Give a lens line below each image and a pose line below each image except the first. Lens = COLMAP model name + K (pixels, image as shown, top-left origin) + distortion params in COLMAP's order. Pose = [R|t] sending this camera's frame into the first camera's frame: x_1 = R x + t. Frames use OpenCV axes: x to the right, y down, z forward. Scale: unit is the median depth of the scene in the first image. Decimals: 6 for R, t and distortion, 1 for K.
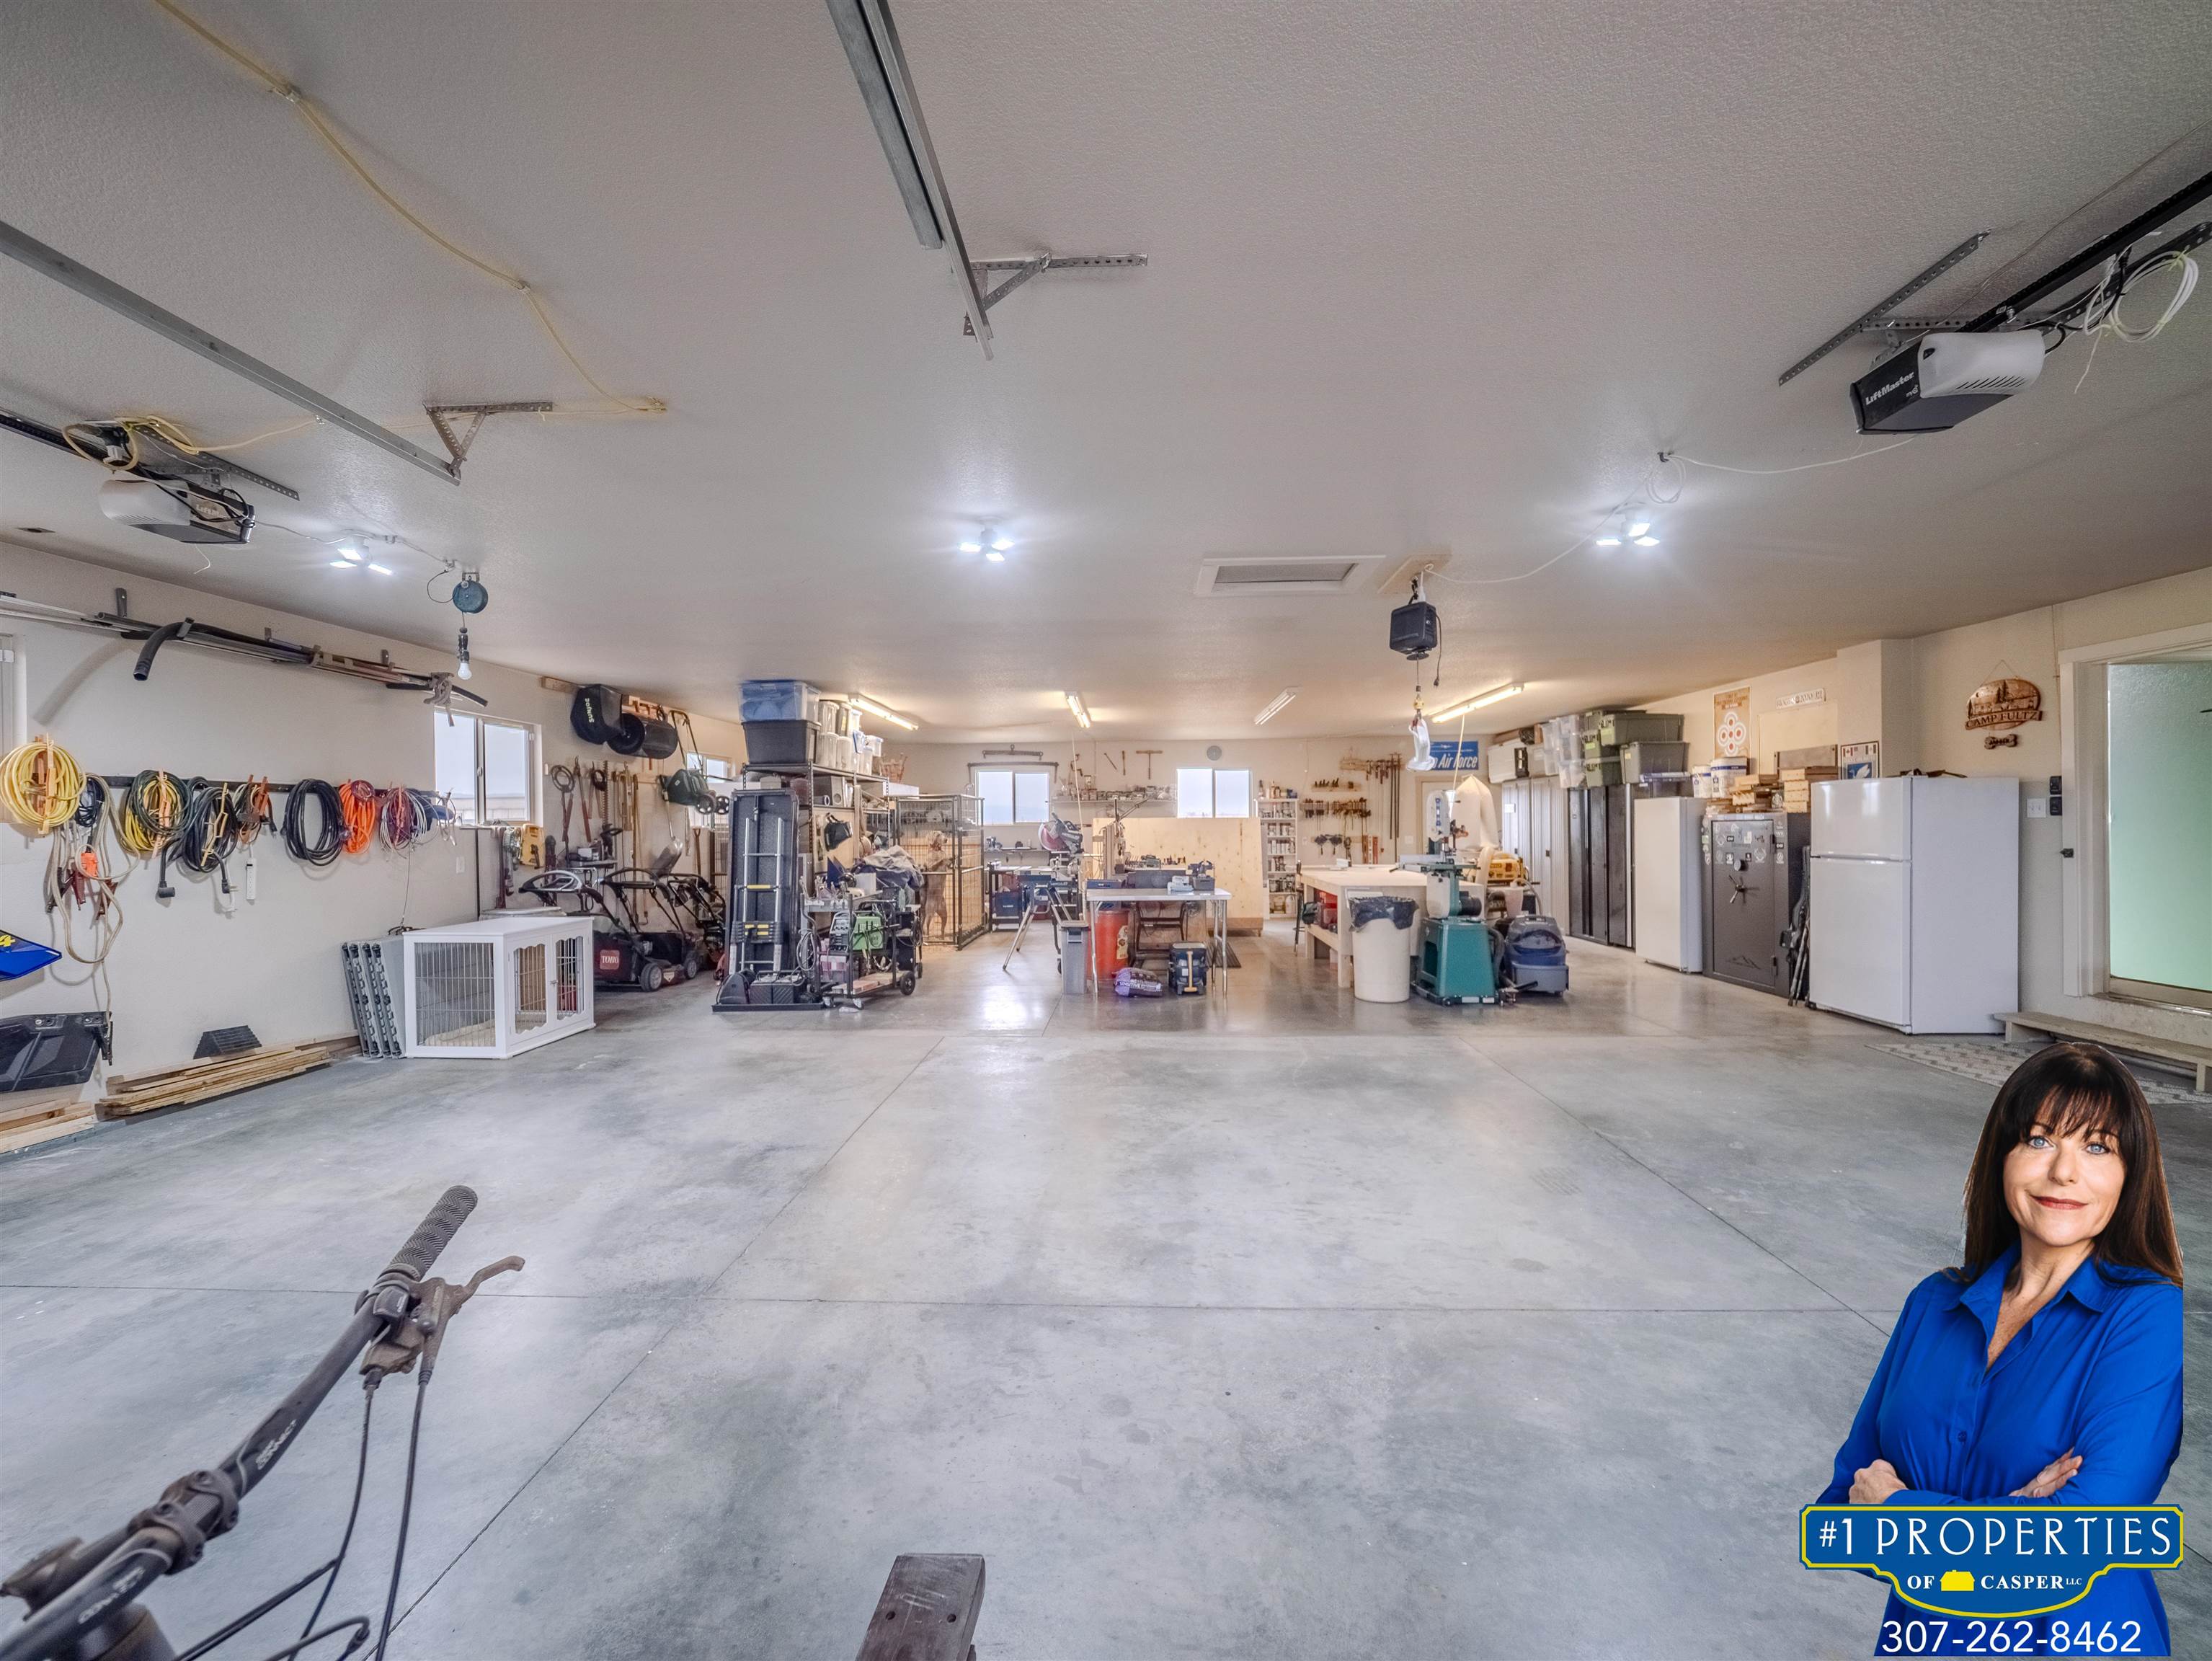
lens RADIAL K [[929.0, 0, 1107.6], [0, 929.0, 831.9], [0, 0, 1]] dist [-0.002705, -0.002014]
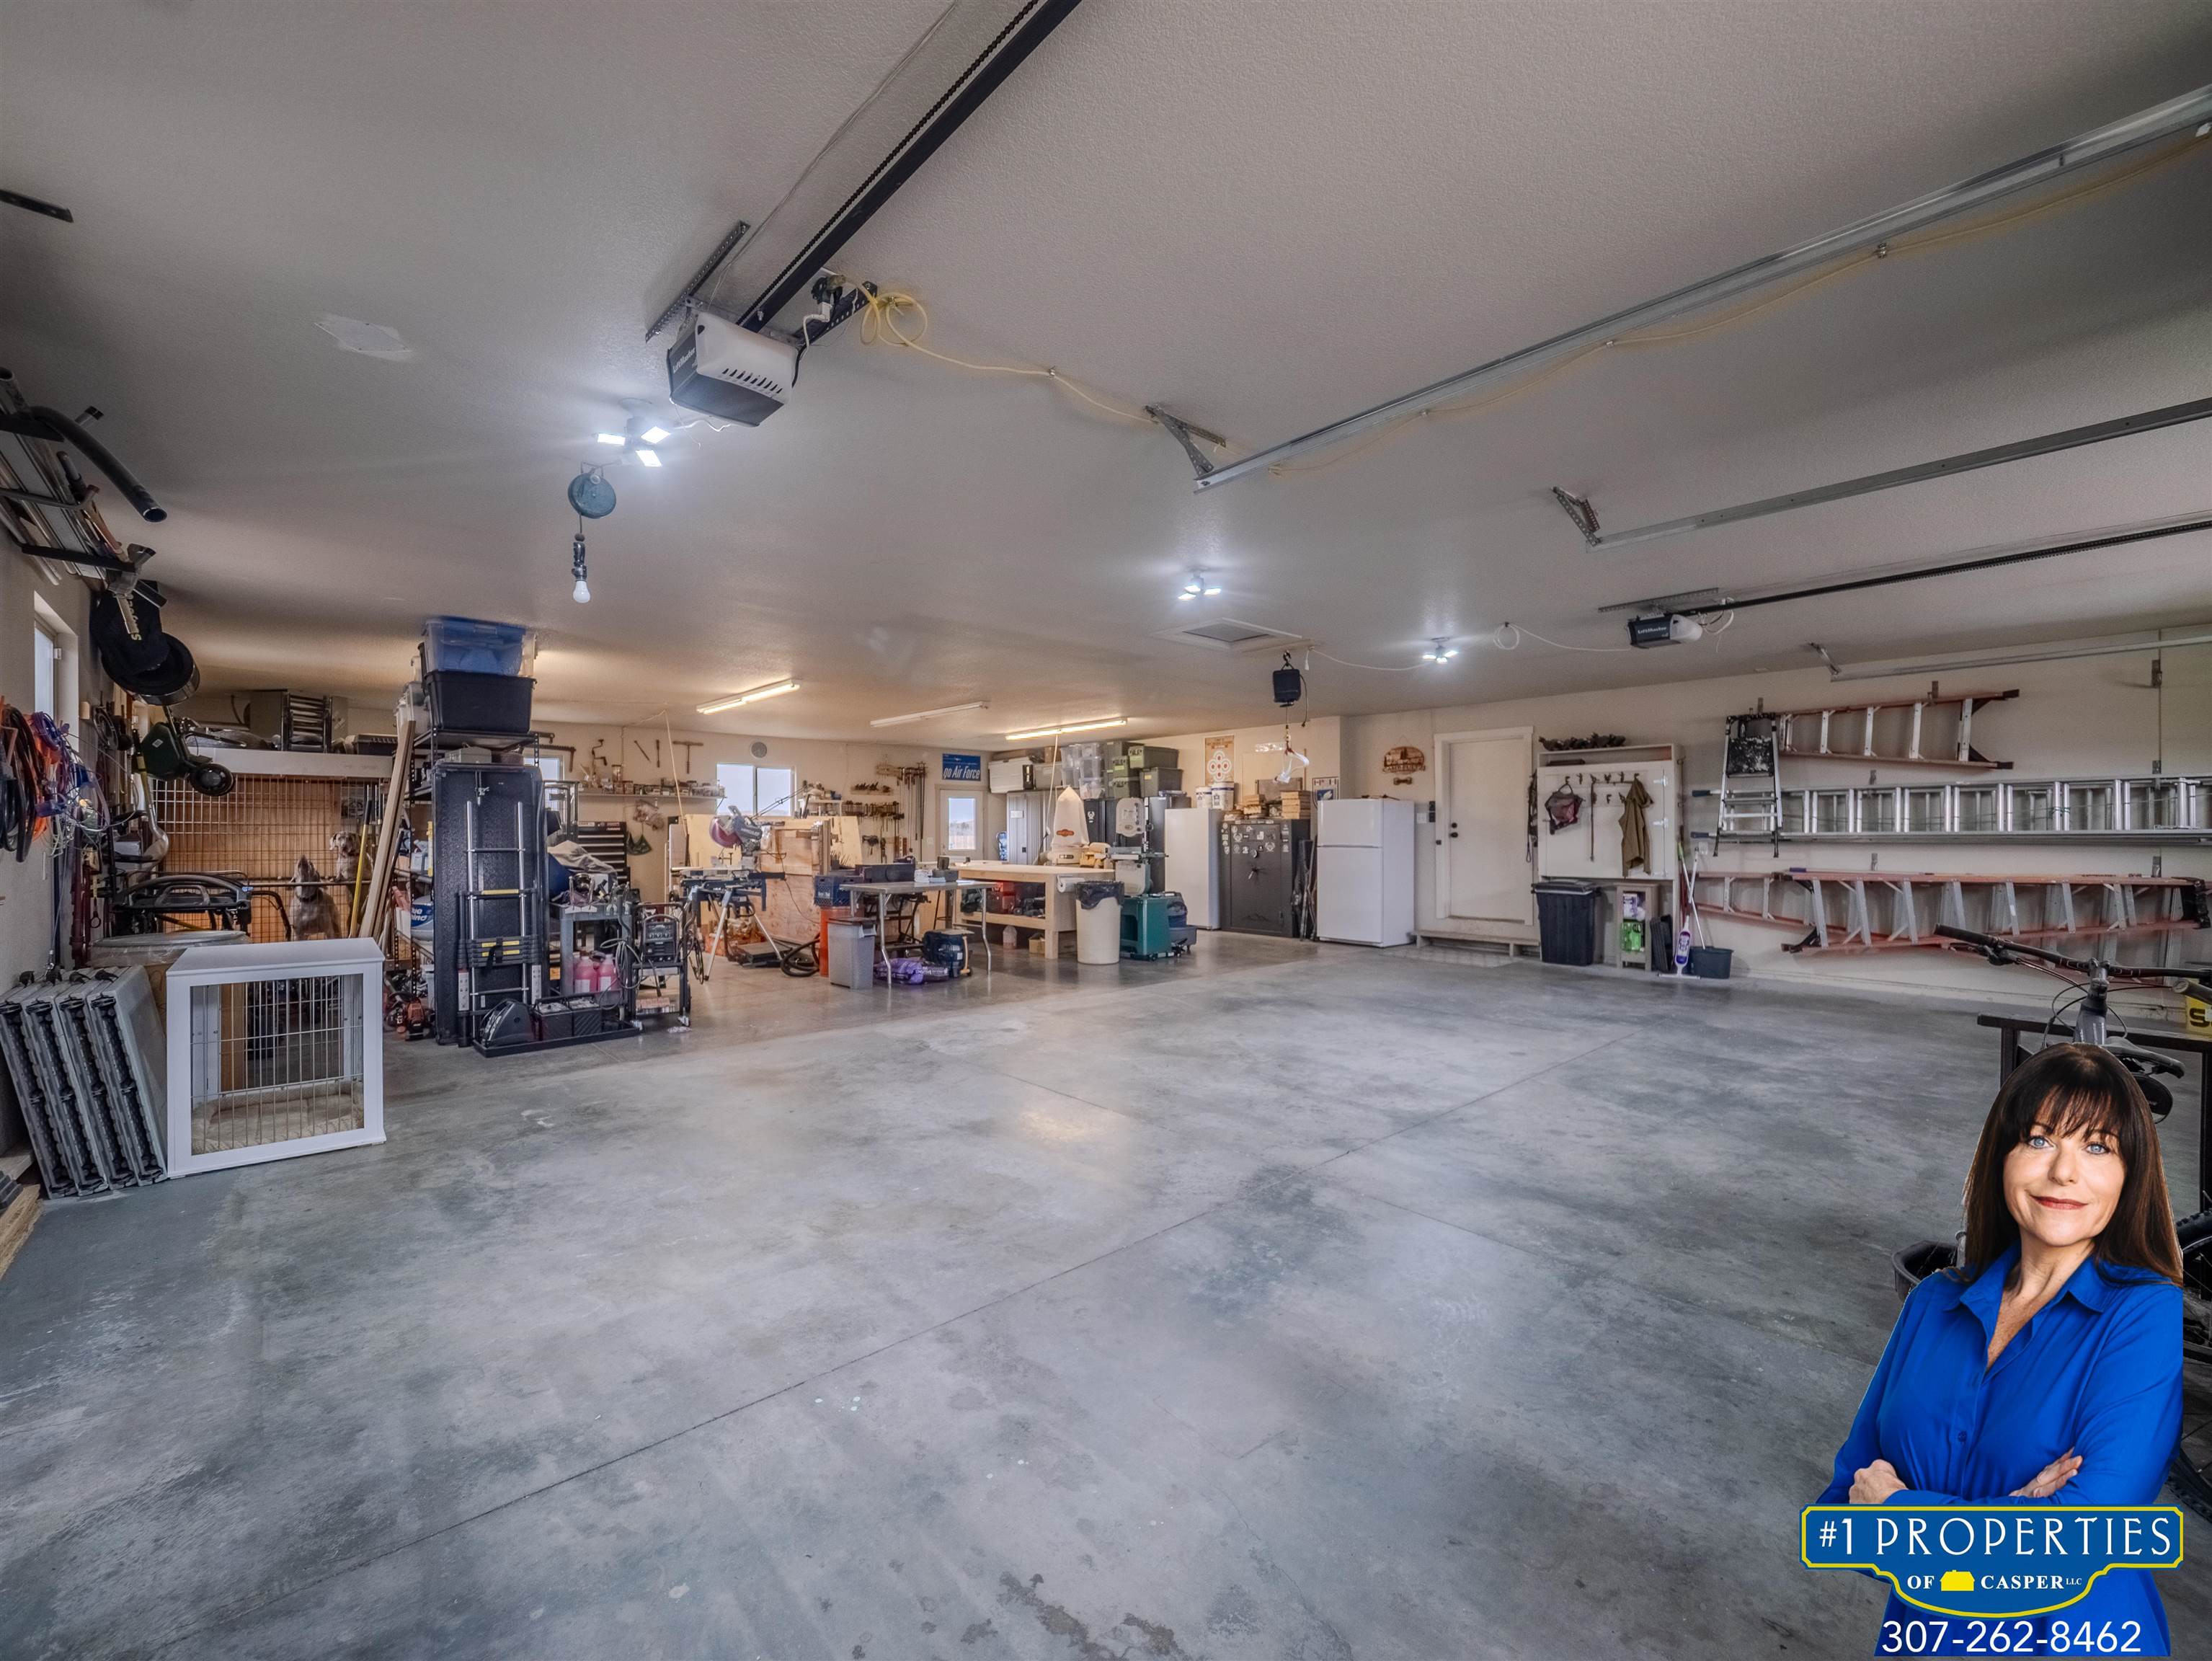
lens RADIAL K [[929.0, 0, 1119.0], [0, 929.0, 831.7], [0, 0, 1]] dist [-0.002705, -0.002014]
pose [[0.700141, 0.008875, 0.713950, -0.627136], [-0.001536, 0.999939, -0.010924, 0.019129], [-0.714003, 0.006552, 0.700112, 0.114572]]
